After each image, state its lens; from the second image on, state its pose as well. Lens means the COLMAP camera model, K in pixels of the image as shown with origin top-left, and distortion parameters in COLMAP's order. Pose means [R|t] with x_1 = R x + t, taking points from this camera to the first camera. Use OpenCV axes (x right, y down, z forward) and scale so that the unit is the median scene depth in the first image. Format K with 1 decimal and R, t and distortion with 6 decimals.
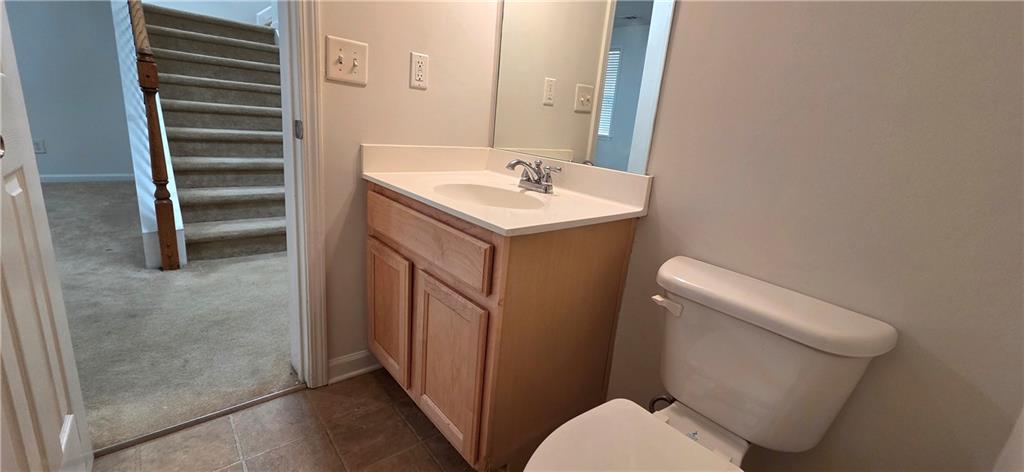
lens RADIAL K [[415.9, 0, 512.6], [0, 415.9, 228.2], [0, 0, 1]] dist [0.000459, 0.000144]
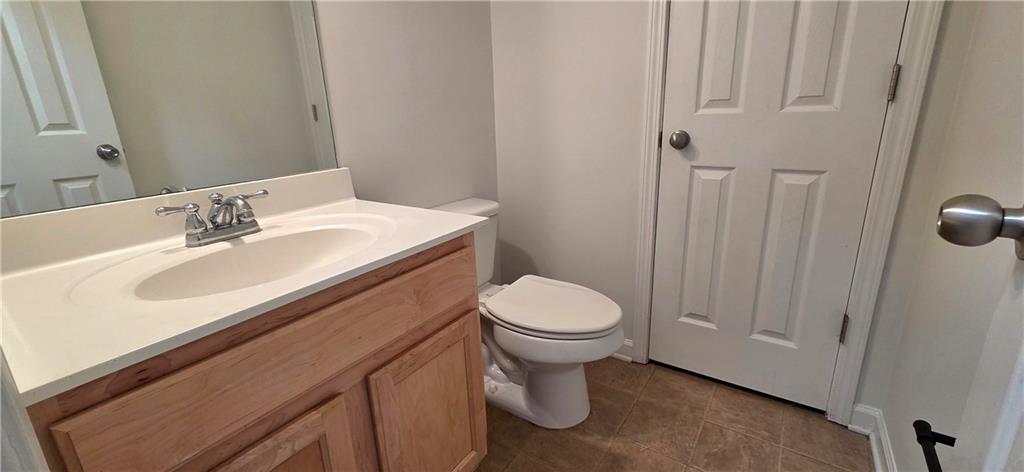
lens RADIAL K [[415.9, 0, 512.6], [0, 415.9, 228.2], [0, 0, 1]] dist [0.000459, 0.000144]
pose [[-0.278681, -0.327297, 0.902892, -0.839259], [0.251862, 0.882324, 0.397579, -0.321746], [-0.926770, 0.338202, -0.163453, 0.874987]]
